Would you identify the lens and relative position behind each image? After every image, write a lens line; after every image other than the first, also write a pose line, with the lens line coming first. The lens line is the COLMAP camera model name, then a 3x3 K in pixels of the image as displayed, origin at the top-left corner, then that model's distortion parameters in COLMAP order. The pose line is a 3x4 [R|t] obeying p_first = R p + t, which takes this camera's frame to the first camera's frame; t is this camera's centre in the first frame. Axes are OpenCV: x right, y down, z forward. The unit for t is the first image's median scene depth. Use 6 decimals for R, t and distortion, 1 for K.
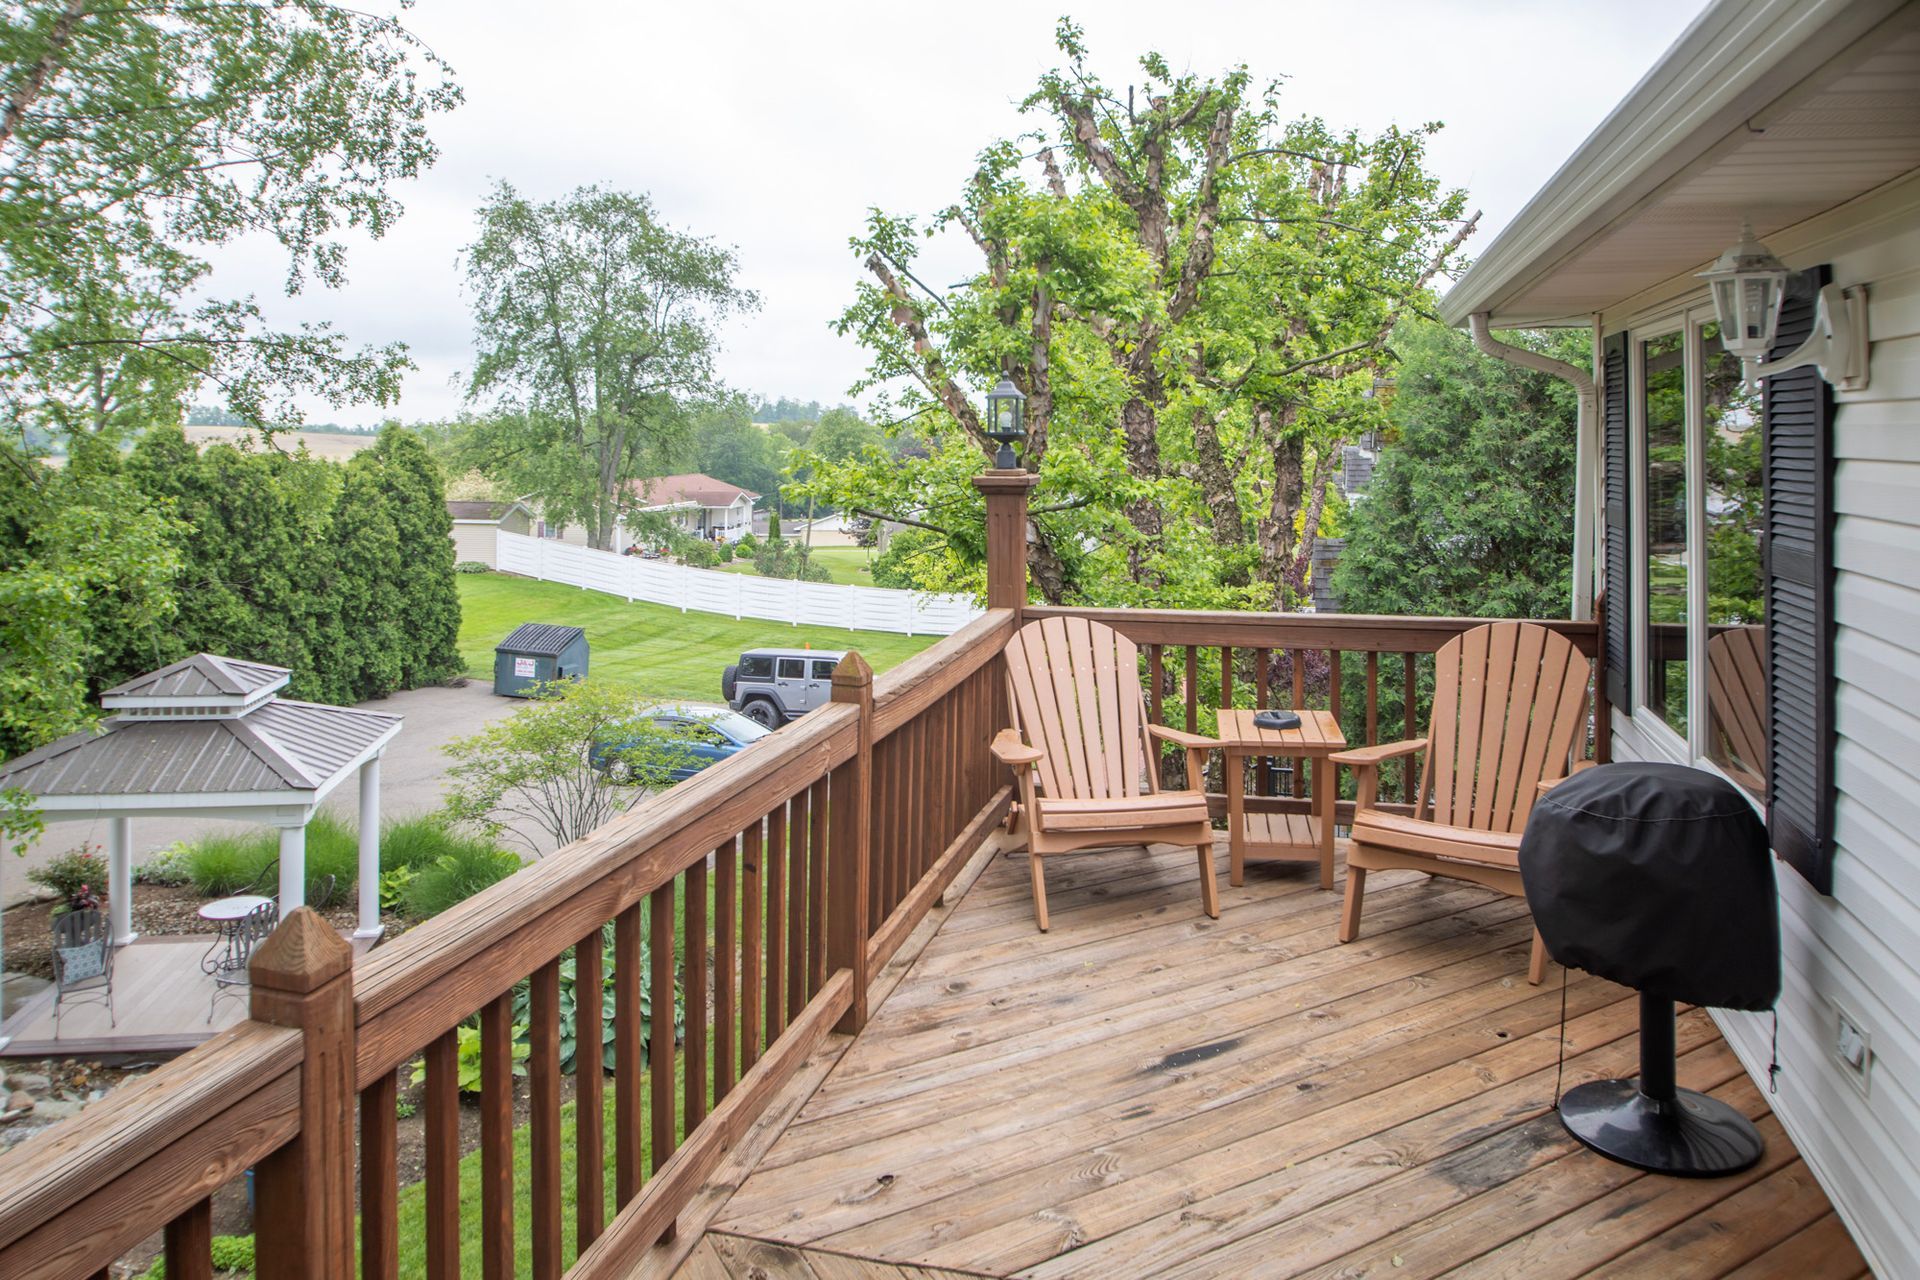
lens RADIAL K [[1415.2, 0, 1005.9], [0, 1415.2, 412.8], [0, 0, 1]] dist [-0.050645, 0.006973]
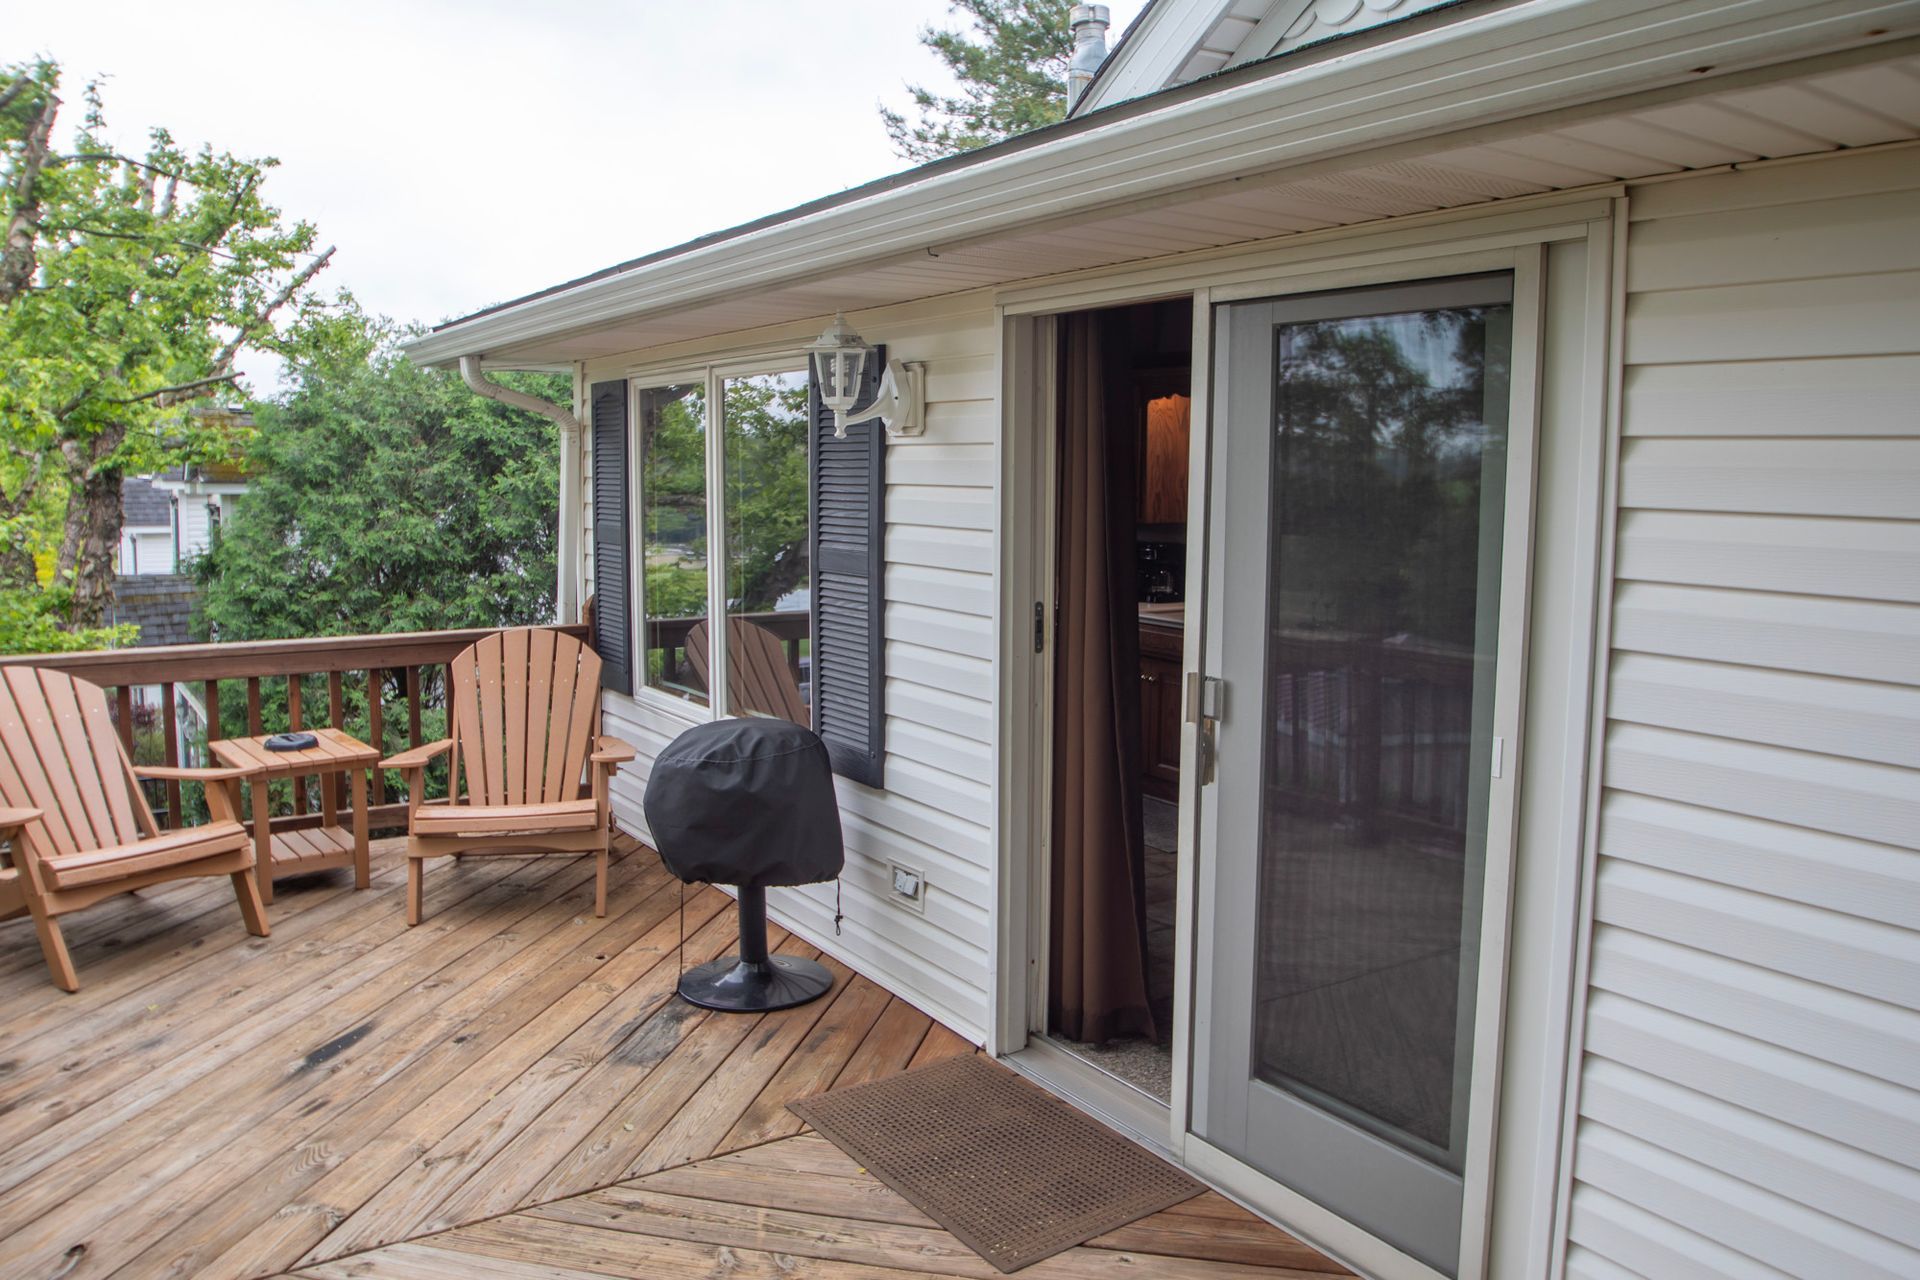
lens RADIAL K [[1373.4, 0, 849.0], [0, 1373.4, 611.1], [0, 0, 1]] dist [-0.055793, 0.009632]
pose [[0.713614, -0.067721, 0.697258, -0.164557], [-0.016941, 0.993357, 0.113817, 0.001024], [-0.700334, -0.093034, 0.707726, 0.011512]]
